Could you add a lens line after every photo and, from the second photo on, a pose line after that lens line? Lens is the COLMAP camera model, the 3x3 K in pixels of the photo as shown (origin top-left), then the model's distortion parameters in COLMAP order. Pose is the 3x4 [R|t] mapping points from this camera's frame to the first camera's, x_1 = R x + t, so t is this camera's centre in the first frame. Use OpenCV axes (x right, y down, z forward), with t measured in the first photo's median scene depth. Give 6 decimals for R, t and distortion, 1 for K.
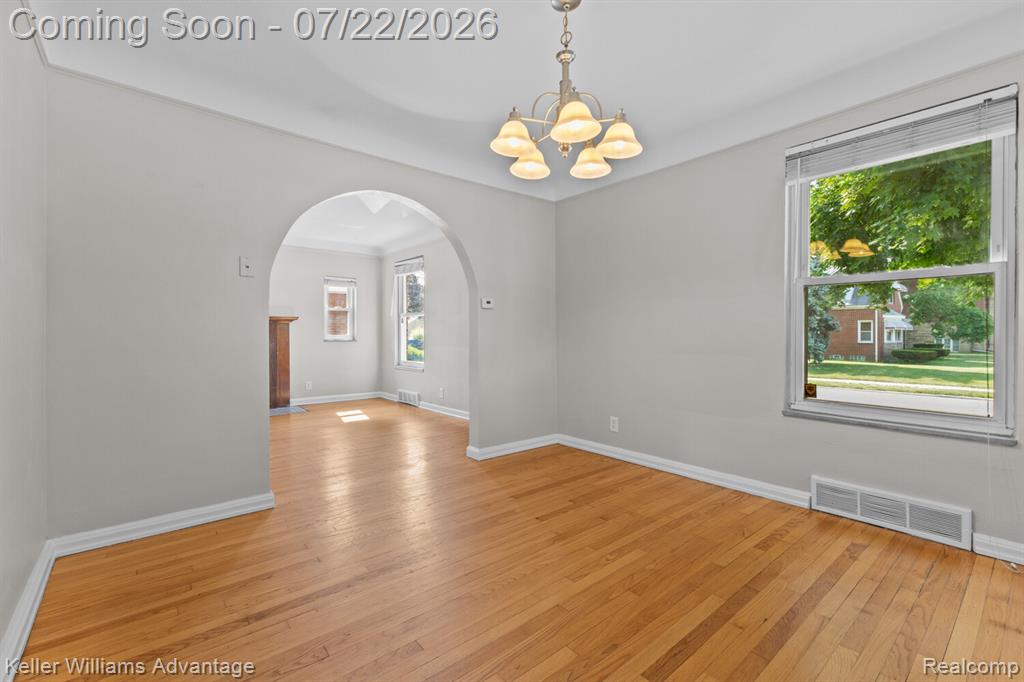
lens RADIAL K [[444.9, 0, 520.9], [0, 444.9, 337.8], [0, 0, 1]] dist [0.011521, -0.001384]
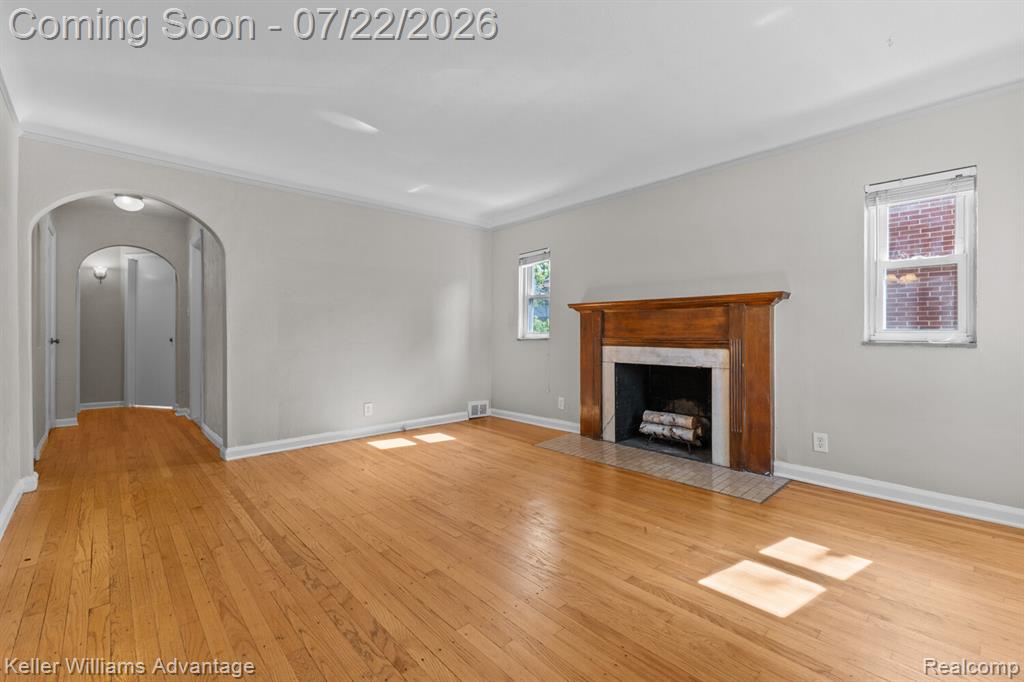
lens RADIAL K [[444.9, 0, 513.7], [0, 444.9, 334.5], [0, 0, 1]] dist [0.011521, -0.001384]
pose [[0.038438, 0.007977, -0.999229, -0.040529], [-0.003256, 0.999964, 0.007858, -0.004069], [0.999256, 0.002952, 0.038463, 0.689324]]
